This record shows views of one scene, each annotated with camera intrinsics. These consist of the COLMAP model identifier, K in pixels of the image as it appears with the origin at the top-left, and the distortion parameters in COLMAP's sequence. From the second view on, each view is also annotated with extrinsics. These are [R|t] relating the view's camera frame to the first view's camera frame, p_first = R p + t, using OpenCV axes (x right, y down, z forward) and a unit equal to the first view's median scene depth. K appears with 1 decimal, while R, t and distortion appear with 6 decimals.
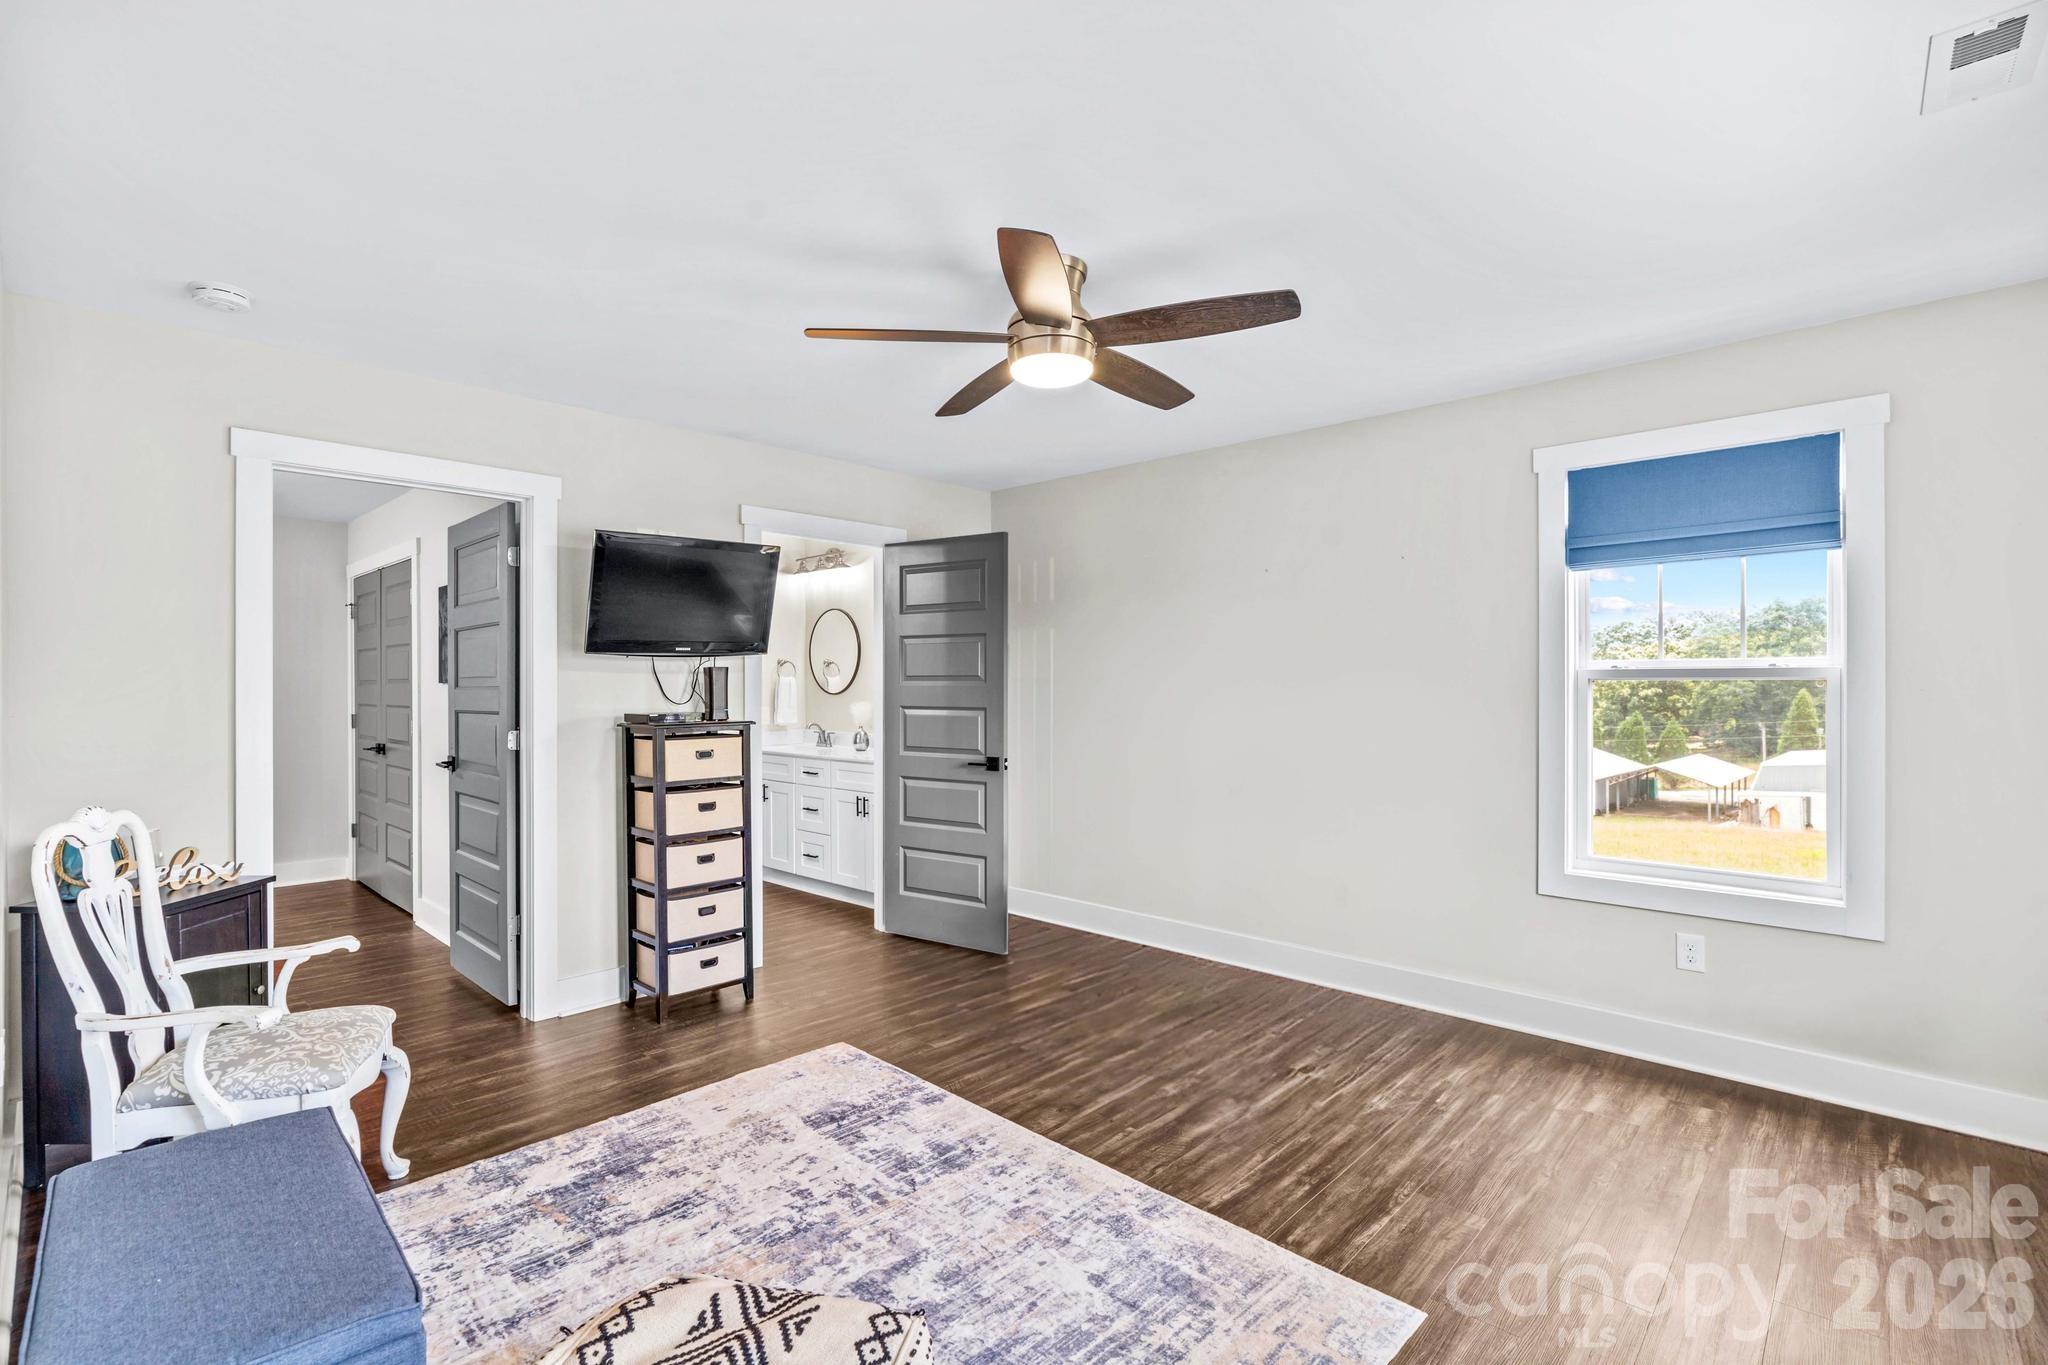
lens RADIAL K [[943.1, 0, 1041.3], [0, 943.1, 688.6], [0, 0, 1]] dist [-0.019864, 0.007168]
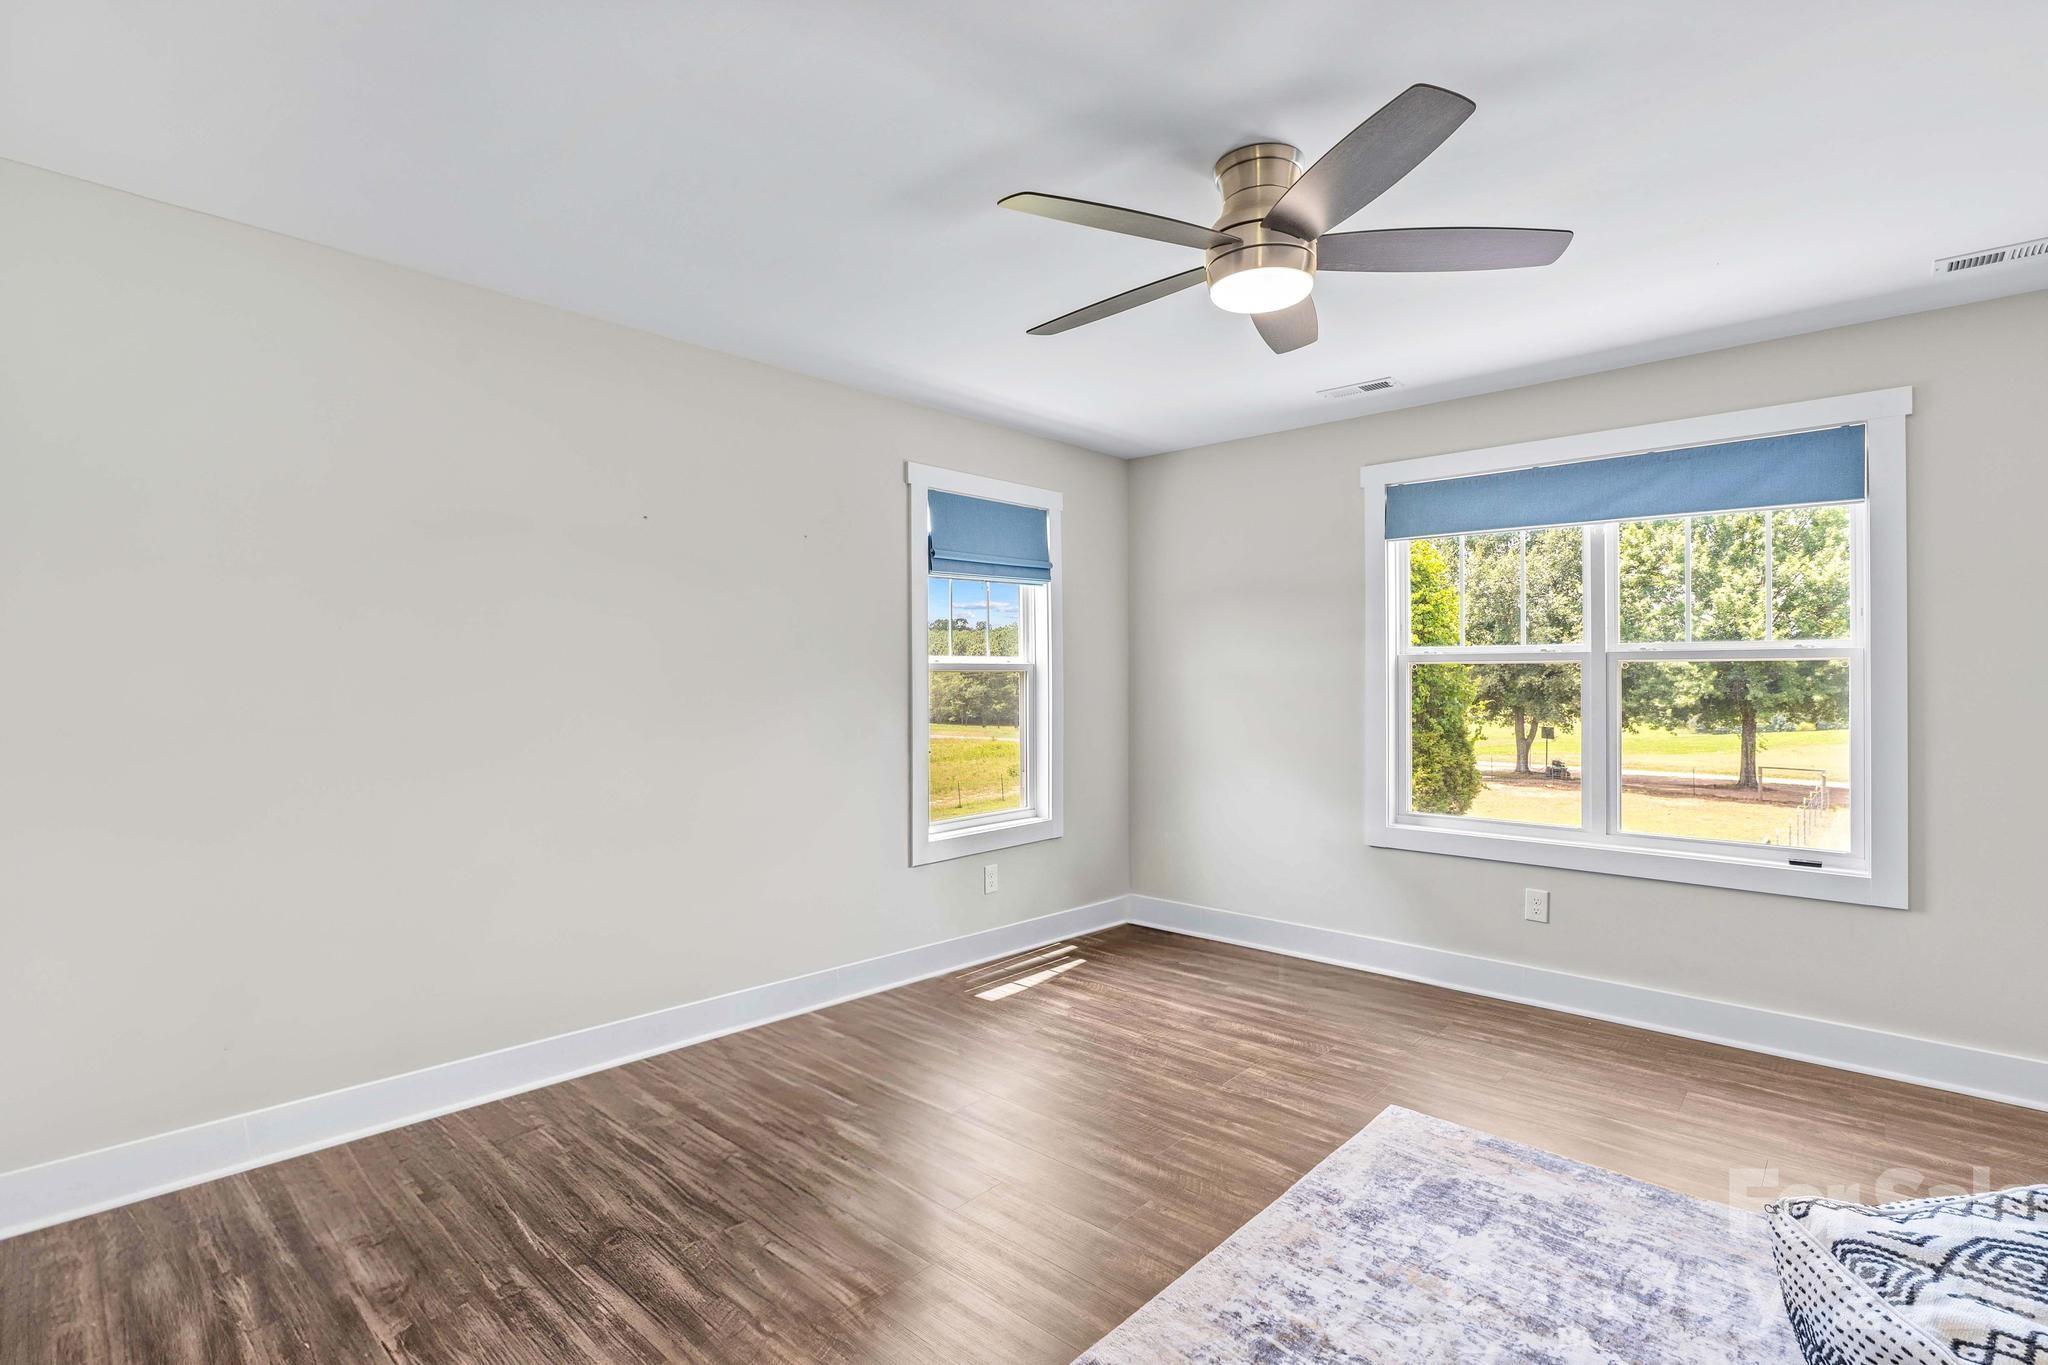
lens RADIAL K [[943.1, 0, 1032.7], [0, 943.1, 680.9], [0, 0, 1]] dist [-0.019864, 0.007168]
pose [[-0.012451, 0.000384, 0.999922, -0.803977], [0.007623, 0.999971, -0.000290, 0.004712], [-0.999893, 0.007619, -0.012453, 1.215161]]
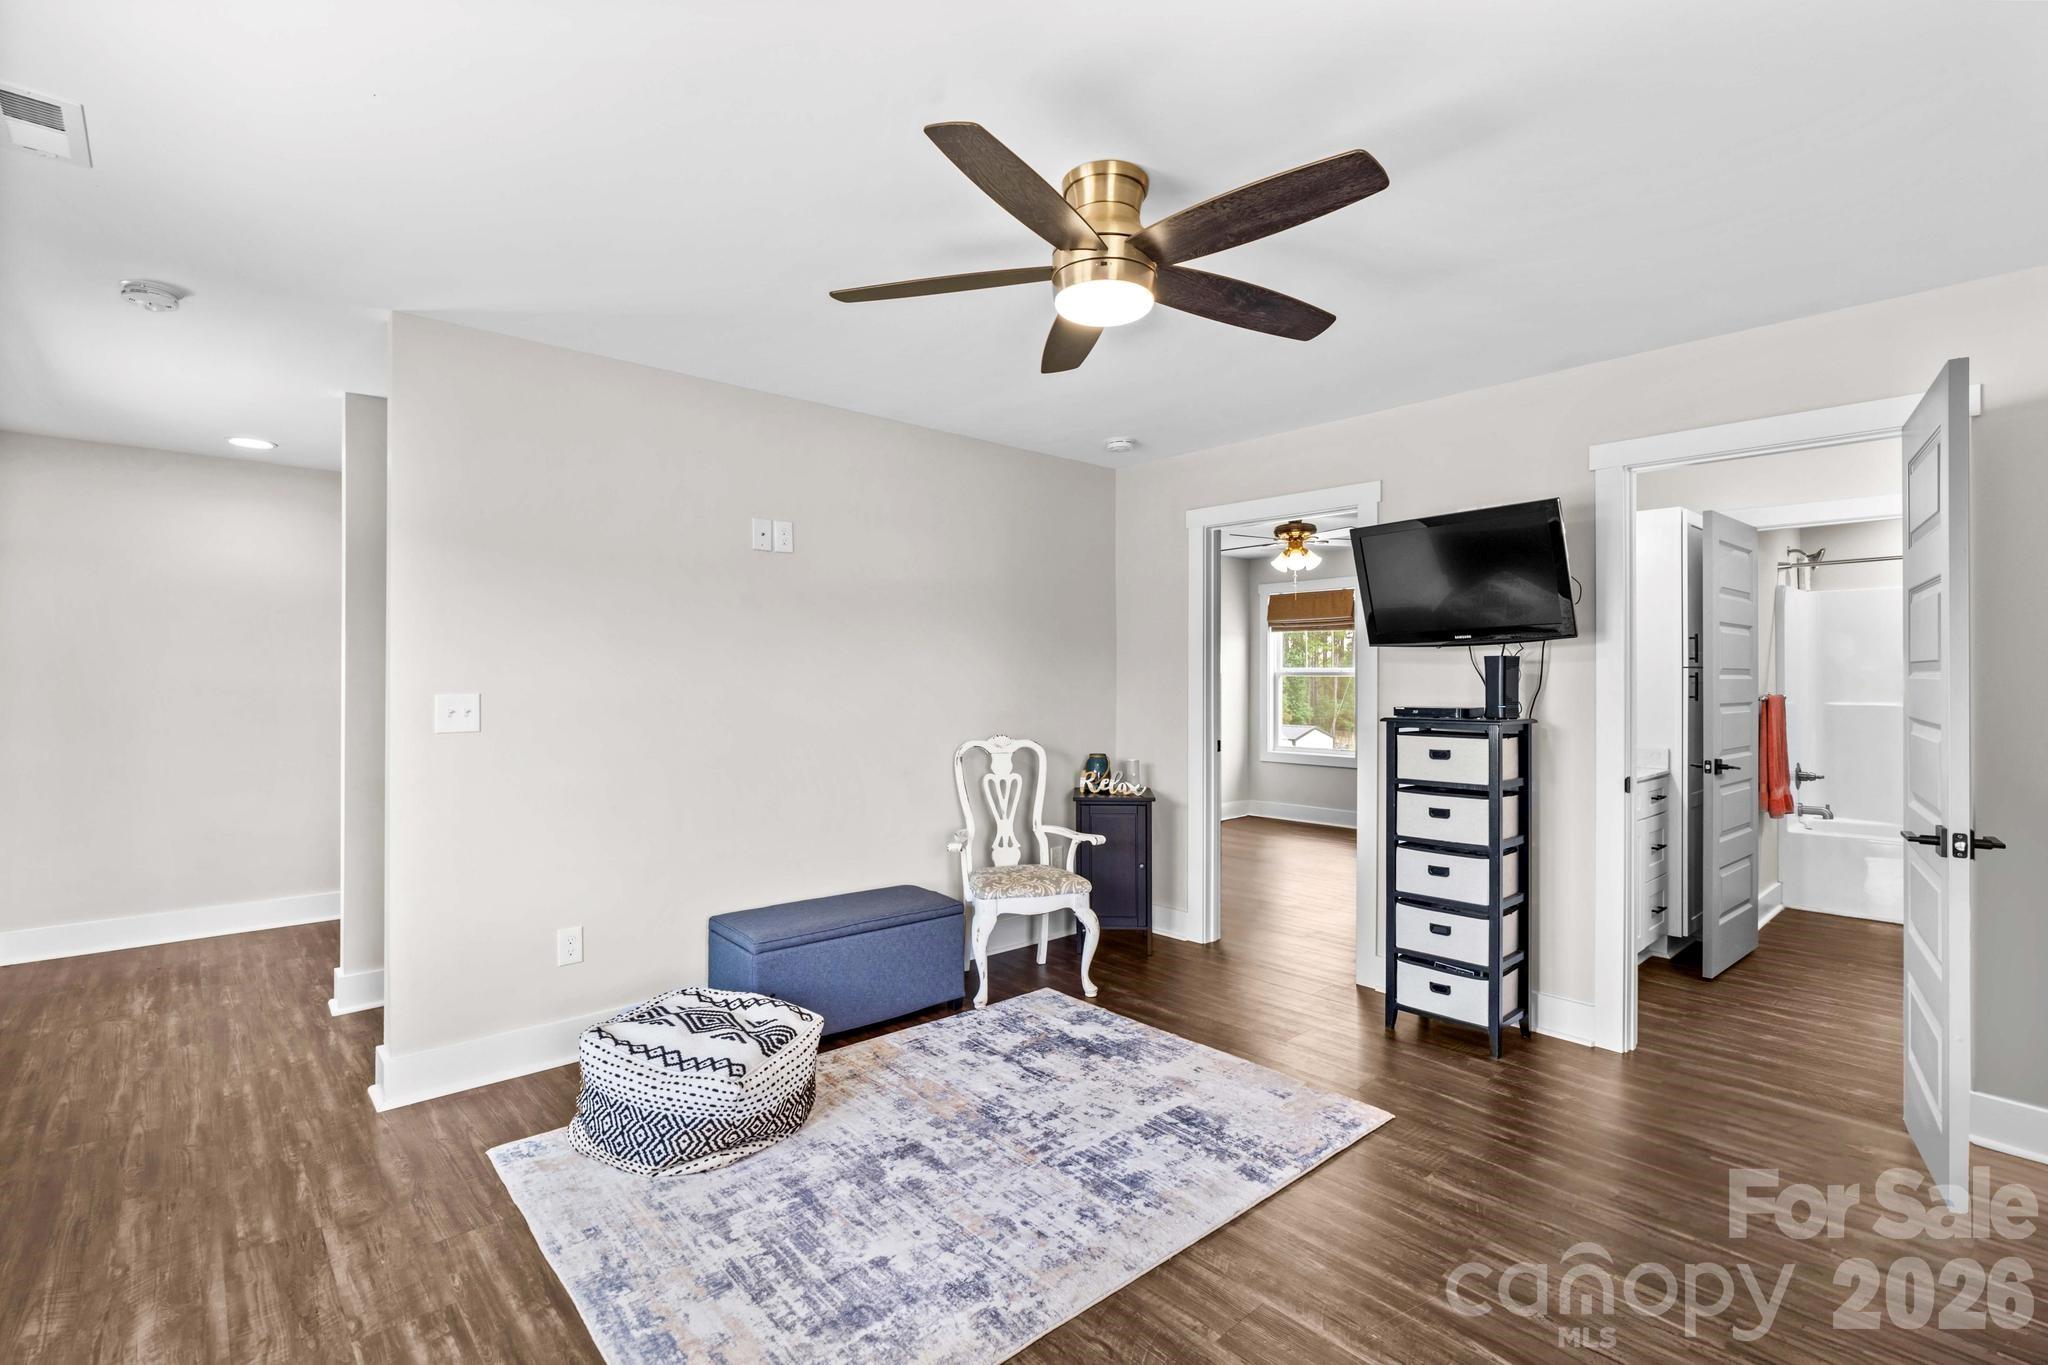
lens RADIAL K [[943.1, 0, 991.5], [0, 943.1, 677.6], [0, 0, 1]] dist [-0.019864, 0.007168]
pose [[-0.120647, 0.003482, -0.992689, 0.853691], [-0.004771, 0.999980, 0.004088, -0.006990], [0.992684, 0.005230, -0.120628, 1.005451]]
